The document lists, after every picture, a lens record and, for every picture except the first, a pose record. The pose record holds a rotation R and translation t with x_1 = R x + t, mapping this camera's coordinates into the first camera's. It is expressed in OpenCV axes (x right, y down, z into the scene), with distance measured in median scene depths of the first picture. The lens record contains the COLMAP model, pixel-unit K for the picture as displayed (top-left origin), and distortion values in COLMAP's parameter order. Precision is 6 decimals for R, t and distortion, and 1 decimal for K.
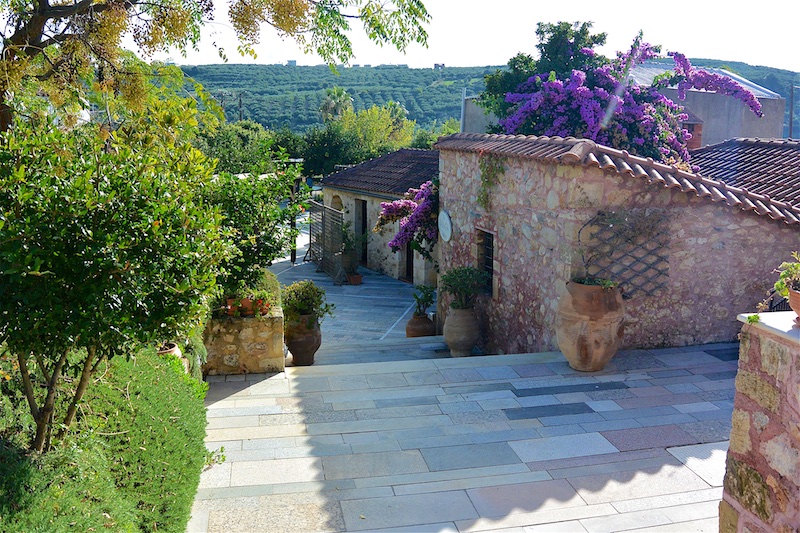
lens RADIAL K [[697.8, 0, 400.0], [0, 697.8, 266.5], [0, 0, 1]] dist [-0.143408, 0.081118]
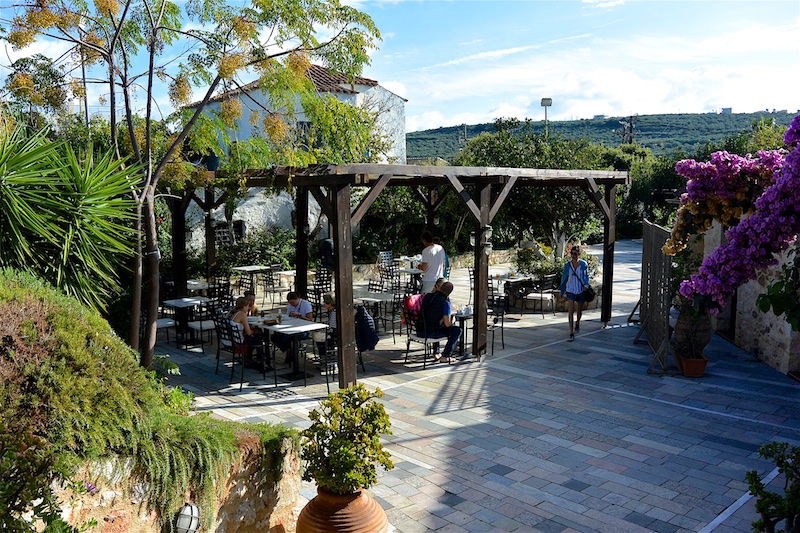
lens RADIAL K [[697.8, 0, 400.0], [0, 697.8, 266.5], [0, 0, 1]] dist [-0.143408, 0.081118]
pose [[0.827681, 0.048320, -0.559115, 0.033674], [-0.088823, 0.995008, -0.045498, -0.013213], [0.554125, 0.087320, 0.827841, 0.483320]]
